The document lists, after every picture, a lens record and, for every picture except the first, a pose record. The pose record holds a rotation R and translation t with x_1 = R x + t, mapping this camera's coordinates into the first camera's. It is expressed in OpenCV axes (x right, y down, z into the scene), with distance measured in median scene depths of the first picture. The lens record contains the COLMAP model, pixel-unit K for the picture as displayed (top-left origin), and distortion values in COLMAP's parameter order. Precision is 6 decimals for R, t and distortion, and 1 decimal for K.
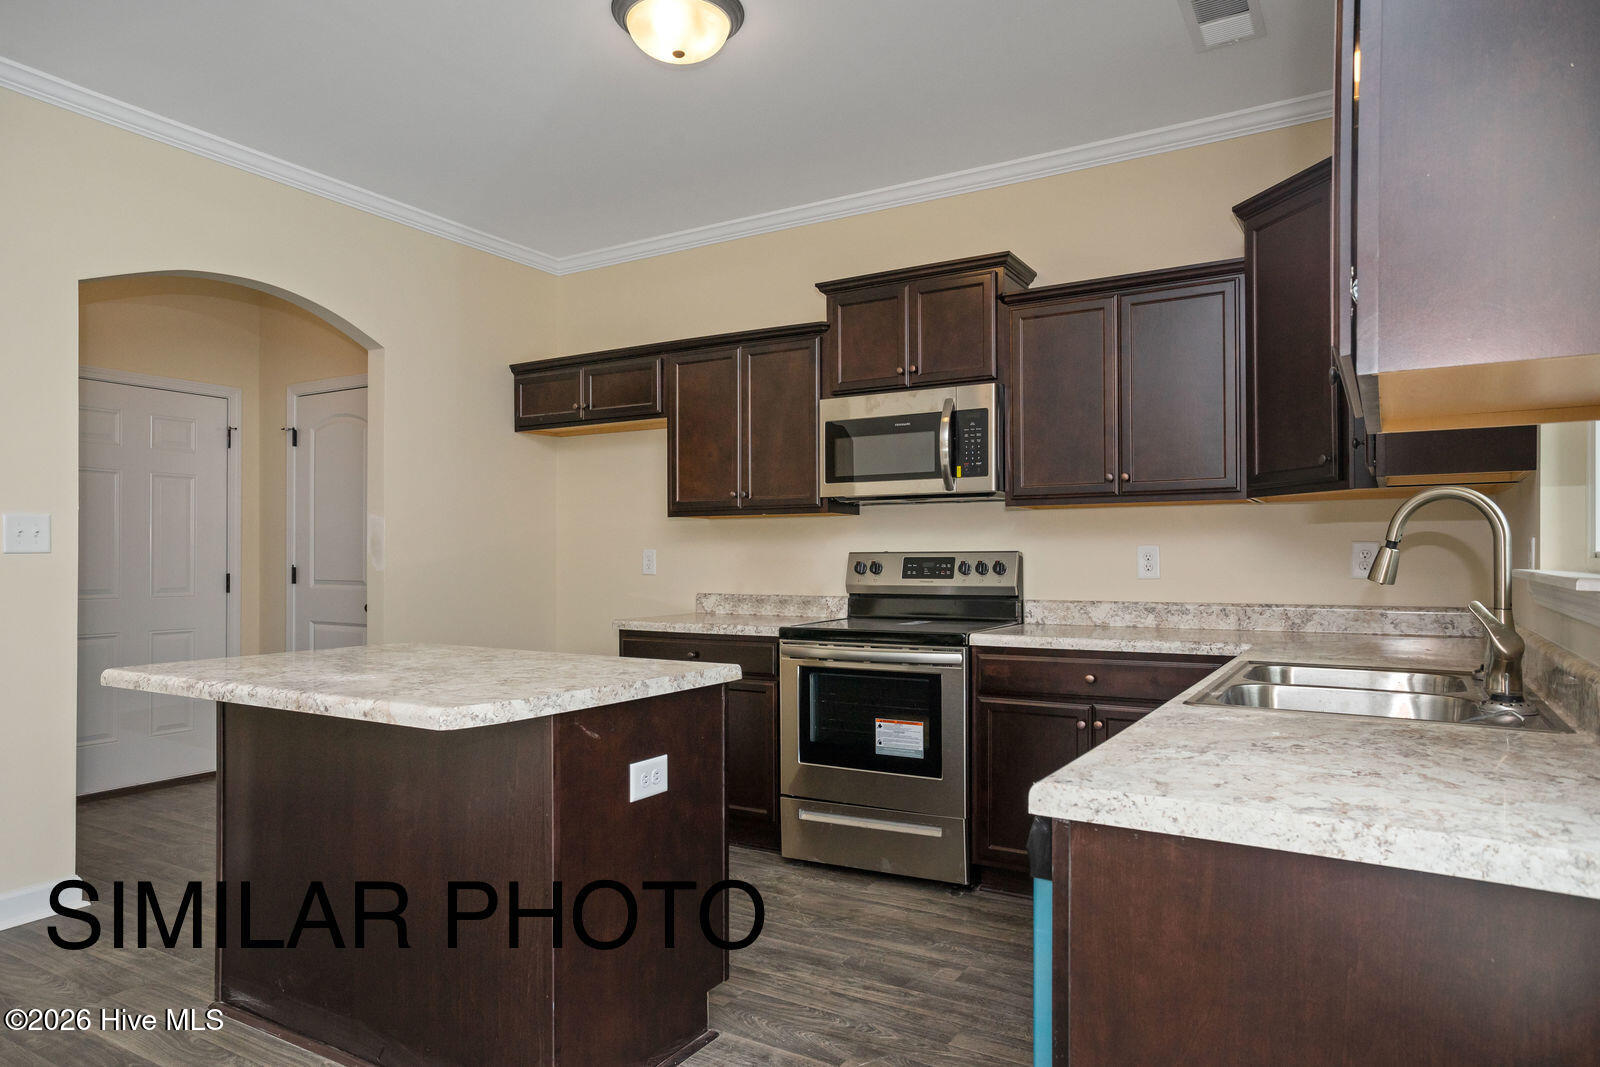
lens RADIAL K [[980.0, 0, 800.0], [0, 980.0, 533.5], [0, 0, 1]] dist [0.035022, 0.000300]
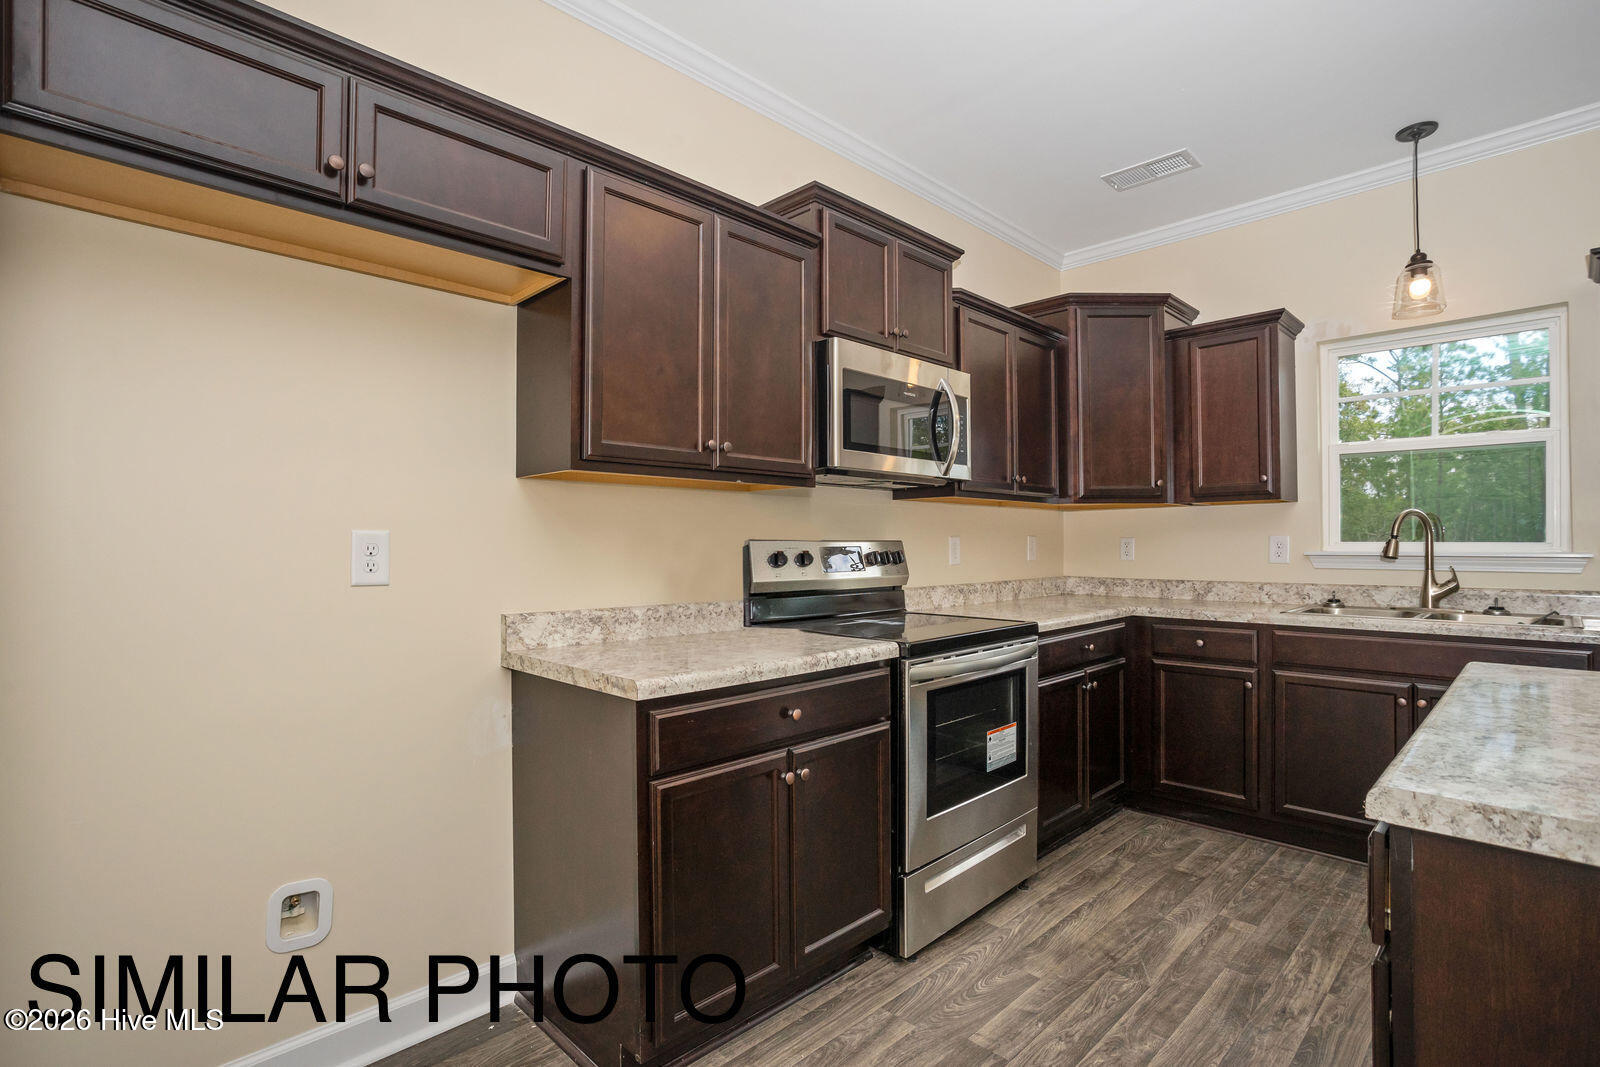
lens RADIAL K [[766.1, 0, 783.3], [0, 766.1, 528.9], [0, 0, 1]] dist [-0.015776, 0.000900]
pose [[0.255062, 0.023326, 0.966643, -0.608075], [-0.025697, 0.999519, -0.017338, 0.024020], [-0.966583, -0.020418, 0.255538, 0.972359]]
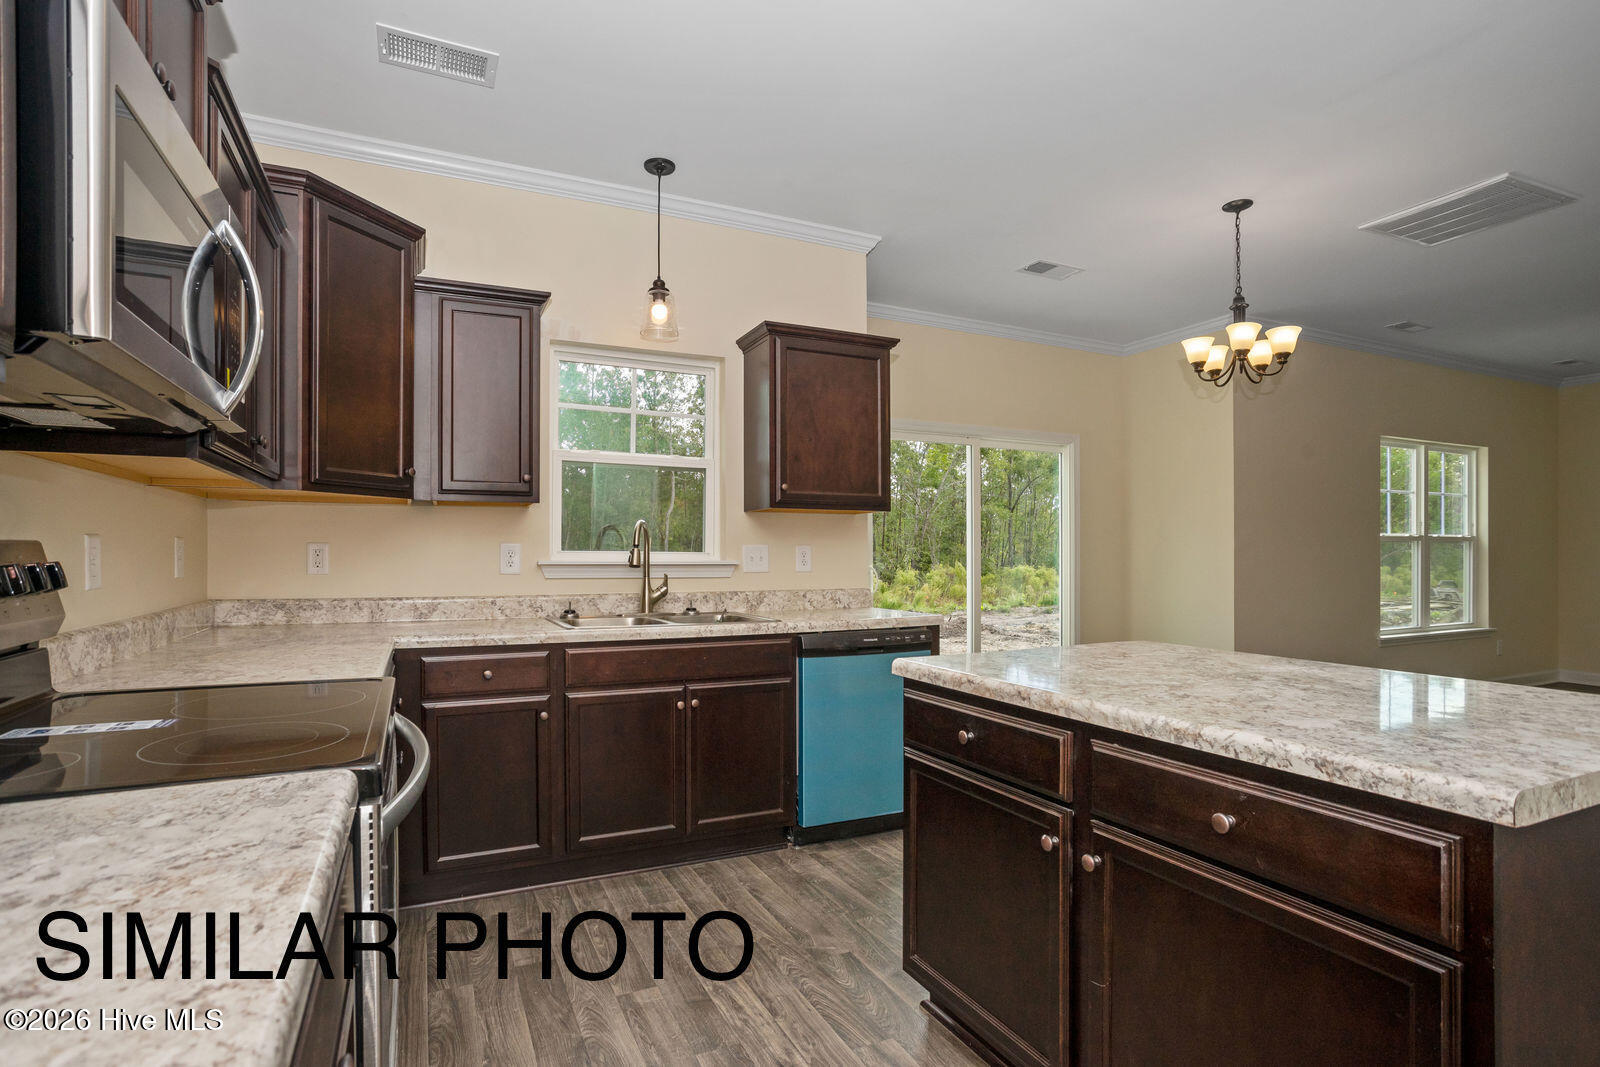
lens RADIAL K [[790.8, 0, 790.7], [0, 790.8, 552.9], [0, 0, 1]] dist [-0.077758, 0.063342]
pose [[-0.832755, 0.004094, 0.553627, -0.283742], [-0.013757, 0.999511, -0.028085, 0.031220], [-0.553471, -0.031004, -0.832291, 1.174605]]
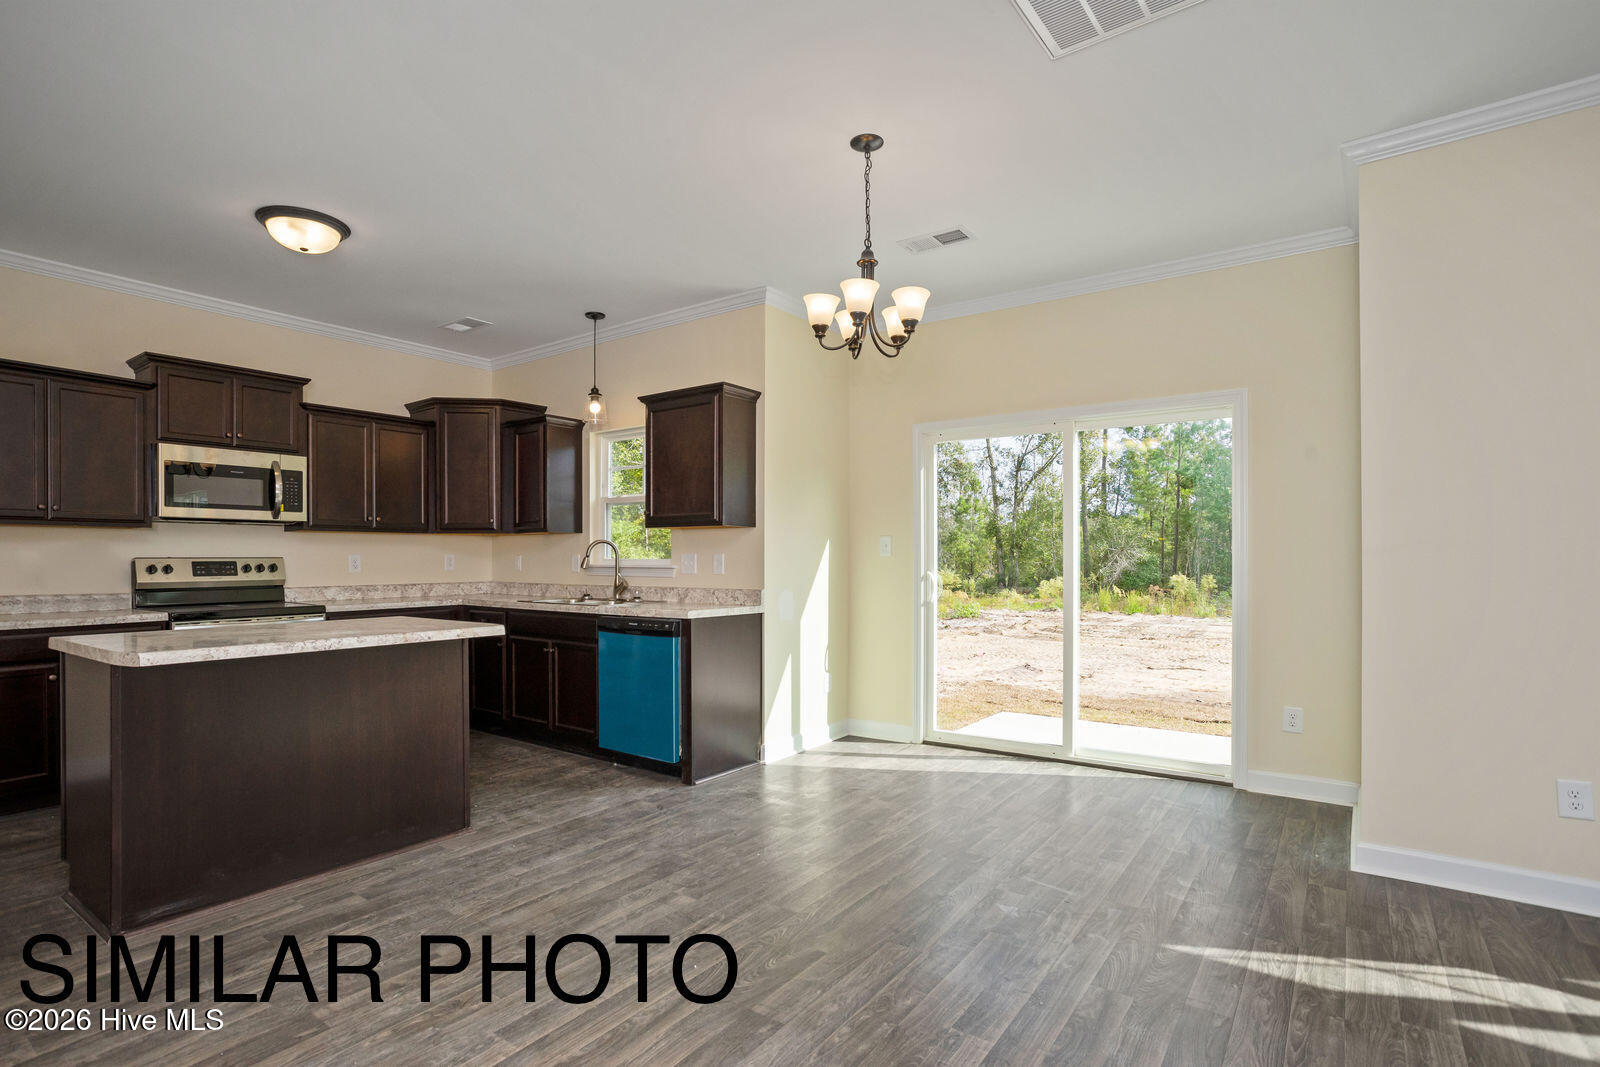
lens RADIAL K [[790.8, 0, 790.7], [0, 790.8, 552.9], [0, 0, 1]] dist [-0.077758, 0.063342]
pose [[0.088994, 0.006412, 0.996012, -1.031091], [-0.026477, 0.999641, -0.004069, -0.006864], [-0.995680, -0.026009, 0.089132, 0.060415]]
